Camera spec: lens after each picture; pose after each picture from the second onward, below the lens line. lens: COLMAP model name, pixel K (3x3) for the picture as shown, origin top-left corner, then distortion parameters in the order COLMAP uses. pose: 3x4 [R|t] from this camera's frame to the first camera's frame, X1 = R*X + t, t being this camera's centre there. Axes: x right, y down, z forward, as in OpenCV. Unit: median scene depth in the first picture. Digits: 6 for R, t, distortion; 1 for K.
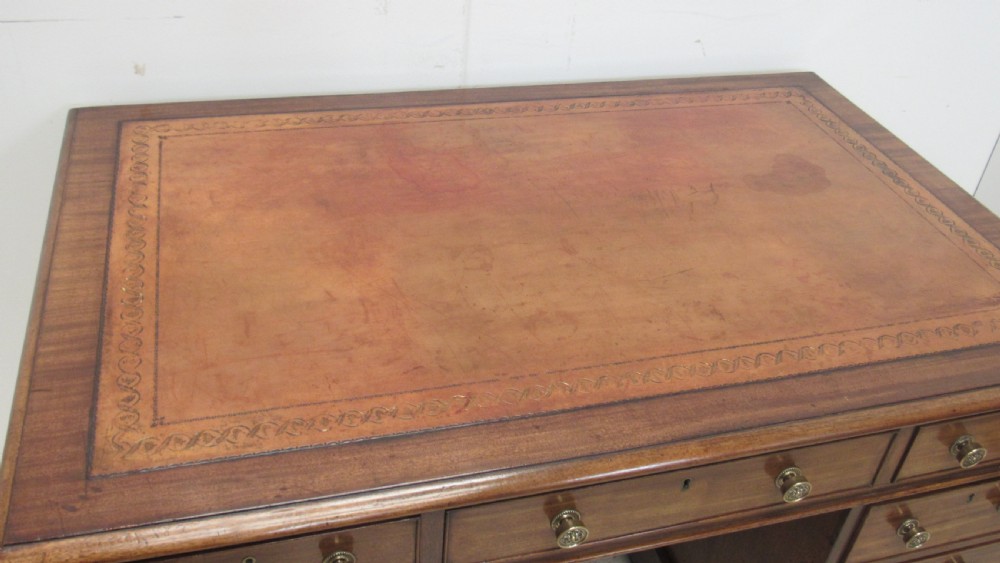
lens RADIAL K [[912.7, 0, 504.2], [0, 912.7, 279.4], [0, 0, 1]] dist [-0.046387, 0.000000]
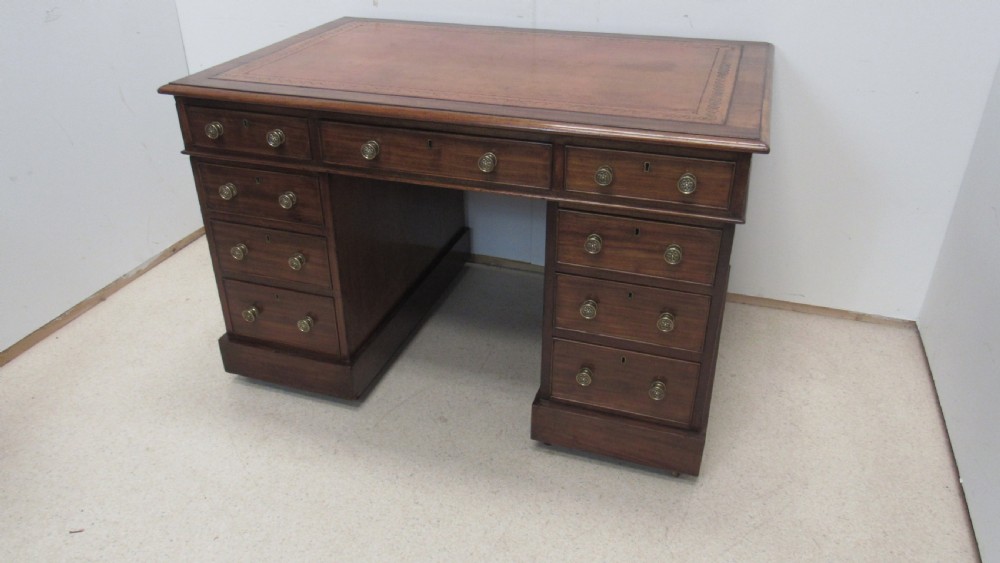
lens RADIAL K [[754.2, 0, 506.6], [0, 754.2, 284.9], [0, 0, 1]] dist [-0.032338, 0.010246]
pose [[0.824880, 0.208896, -0.525295, 1.228833], [-0.275481, 0.959961, -0.050842, 0.545664], [0.493642, 0.186647, 0.849400, -0.237516]]
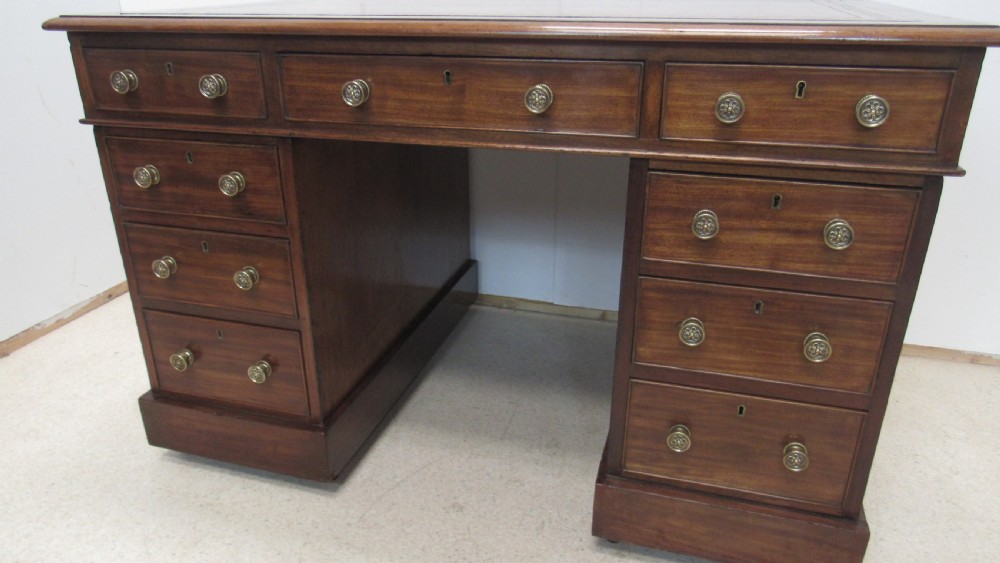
lens RADIAL K [[714.4, 0, 503.6], [0, 714.4, 286.0], [0, 0, 1]] dist [-0.031748, 0.014578]
pose [[0.842626, 0.138016, -0.520512, 0.813203], [-0.257033, 0.952463, -0.163546, 0.636831], [0.473197, 0.271597, 0.838045, 0.271521]]
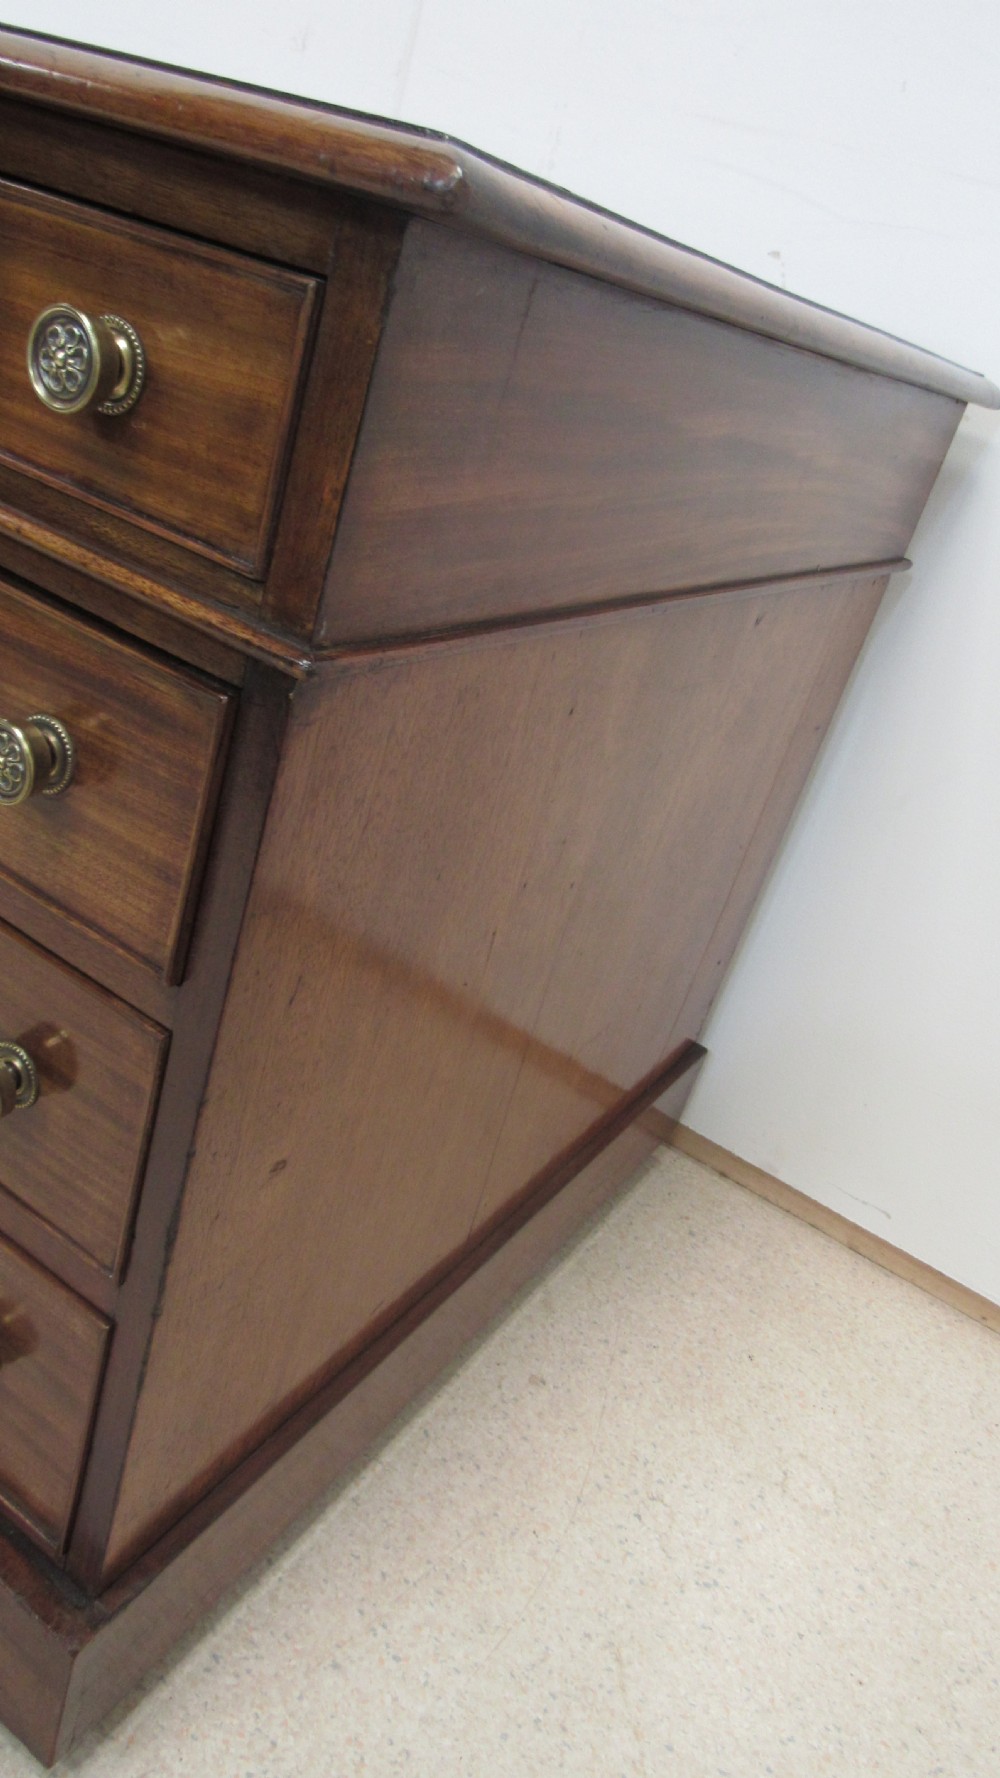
lens RADIAL K [[1270.3, 0, 509.8], [0, 1270.3, 890.9], [0, 0, 1]] dist [-0.031748, 0.014578]
pose [[0.670485, 0.420303, -0.611388, 1.159490], [-0.594155, 0.797703, -0.103199, 0.293153], [0.444332, 0.432452, 0.784573, 0.927169]]
